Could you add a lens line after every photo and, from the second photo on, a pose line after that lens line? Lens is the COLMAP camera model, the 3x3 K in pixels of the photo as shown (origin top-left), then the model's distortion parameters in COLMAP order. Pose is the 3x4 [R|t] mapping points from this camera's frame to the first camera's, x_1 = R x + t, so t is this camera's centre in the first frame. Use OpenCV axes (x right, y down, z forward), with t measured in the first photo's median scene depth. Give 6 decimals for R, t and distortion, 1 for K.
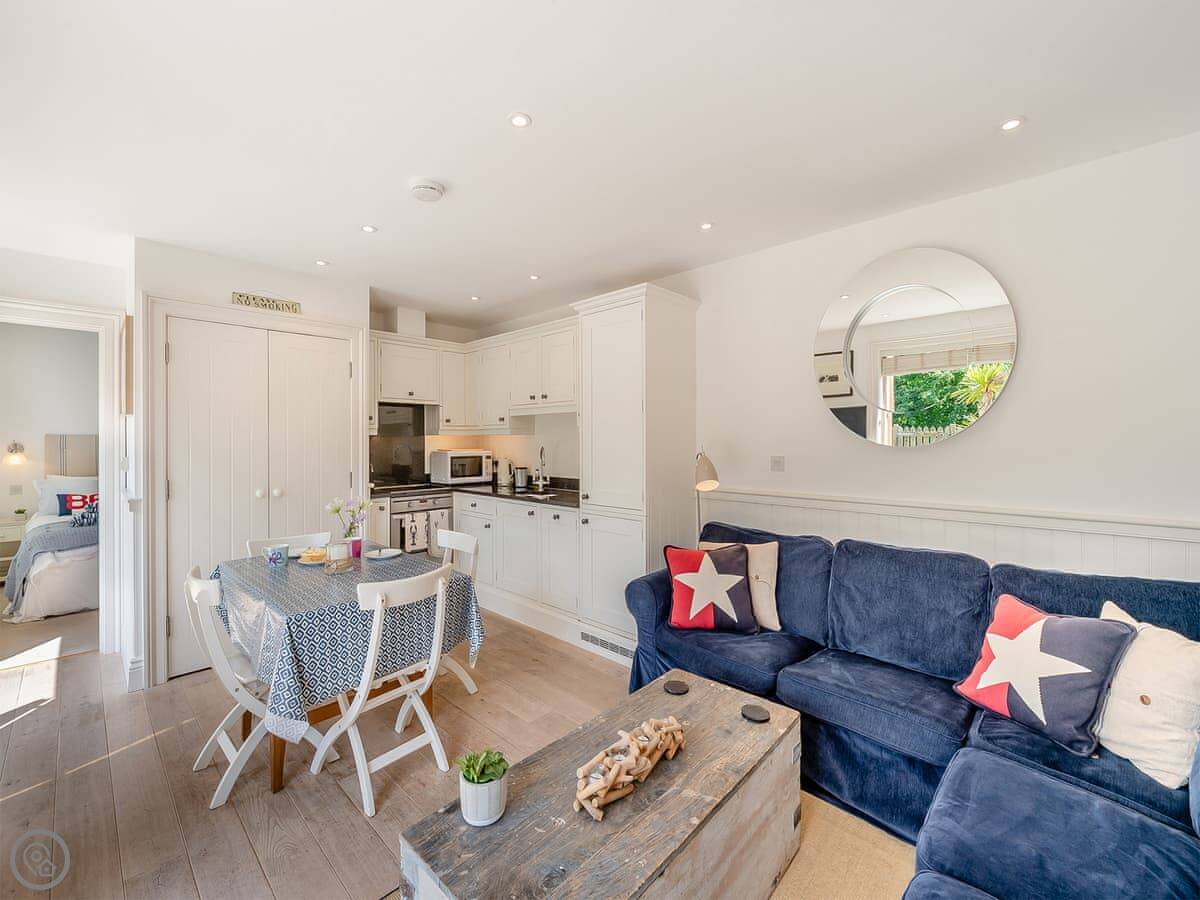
lens RADIAL K [[498.3, 0, 596.3], [0, 498.3, 439.9], [0, 0, 1]] dist [0.000211, -0.000054]
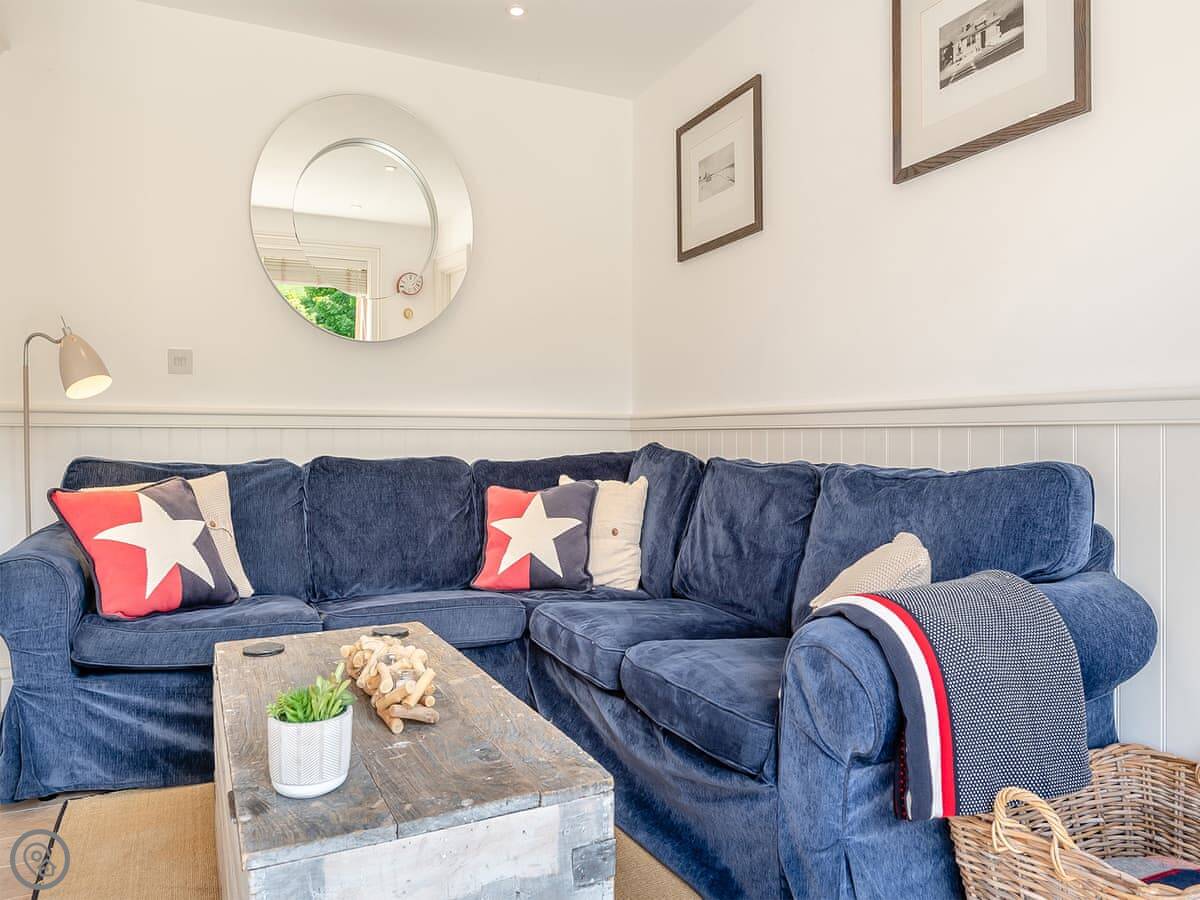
lens RADIAL K [[828.5, 0, 598.0], [0, 828.5, 441.8], [0, 0, 1]] dist [0.004910, -0.002281]
pose [[0.360245, -0.000834, 0.932857, -0.444973], [-0.003965, 0.999989, 0.002425, 0.153856], [-0.932849, -0.004573, 0.360238, 0.152257]]
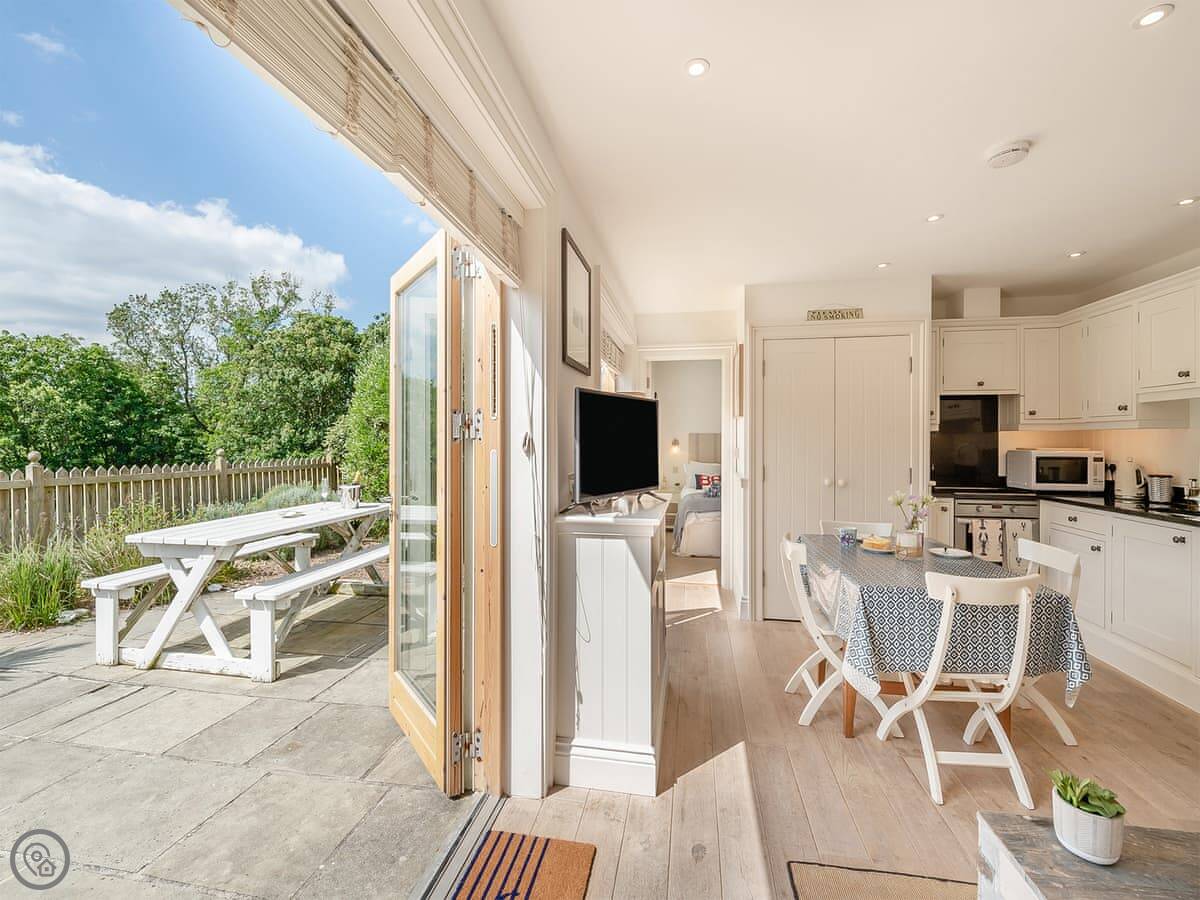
lens RADIAL K [[515.3, 0, 600.6], [0, 515.3, 439.5], [0, 0, 1]] dist [0.000530, -0.004064]
pose [[0.554384, 0.003654, -0.832253, 0.022427], [-0.003992, 0.999991, 0.001731, 0.011092], [0.832251, 0.002363, 0.554393, -0.101832]]
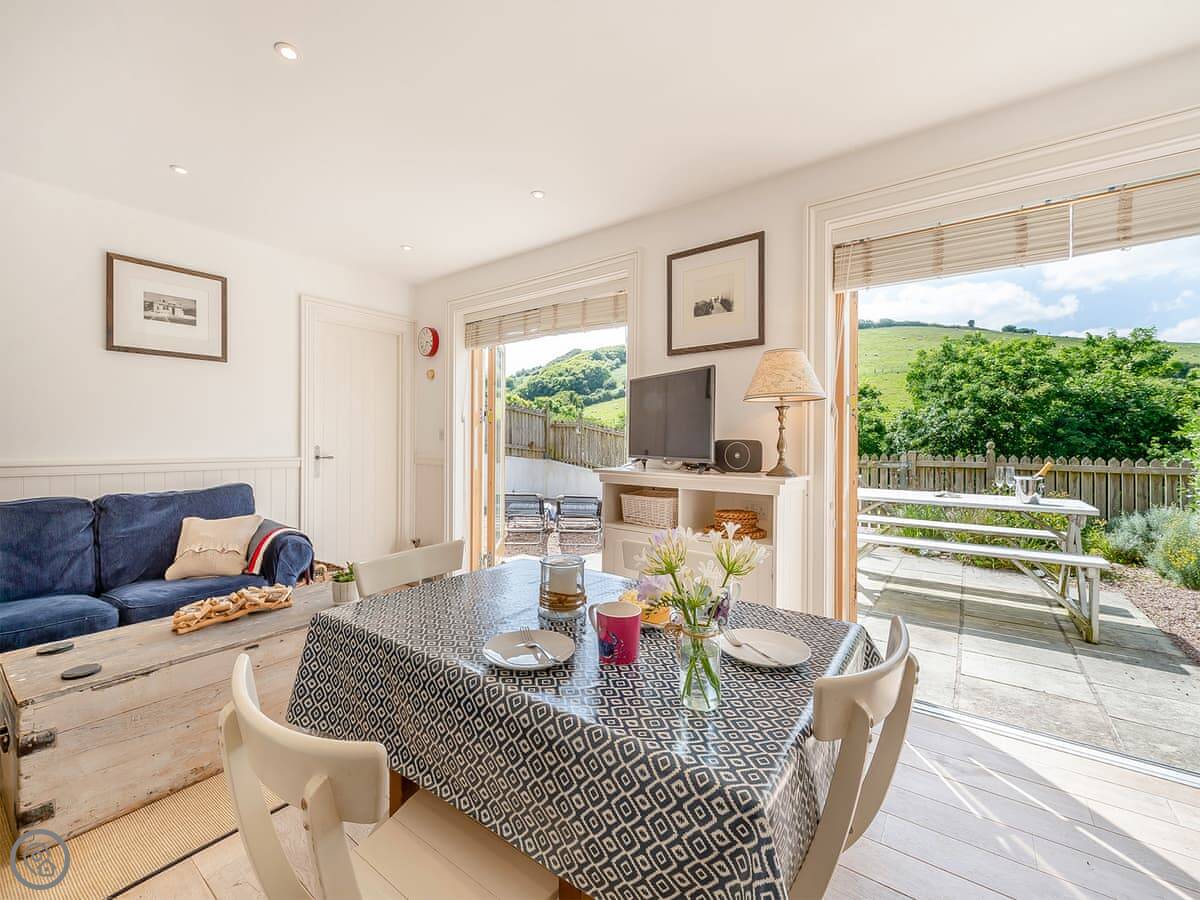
lens RADIAL K [[498.3, 0, 596.3], [0, 498.3, 439.9], [0, 0, 1]] dist [0.000211, -0.000054]
pose [[-0.993134, -0.006245, -0.116815, -0.412769], [-0.007147, 0.999948, 0.007306, 0.056984], [0.116763, 0.008091, -0.993127, 1.297190]]
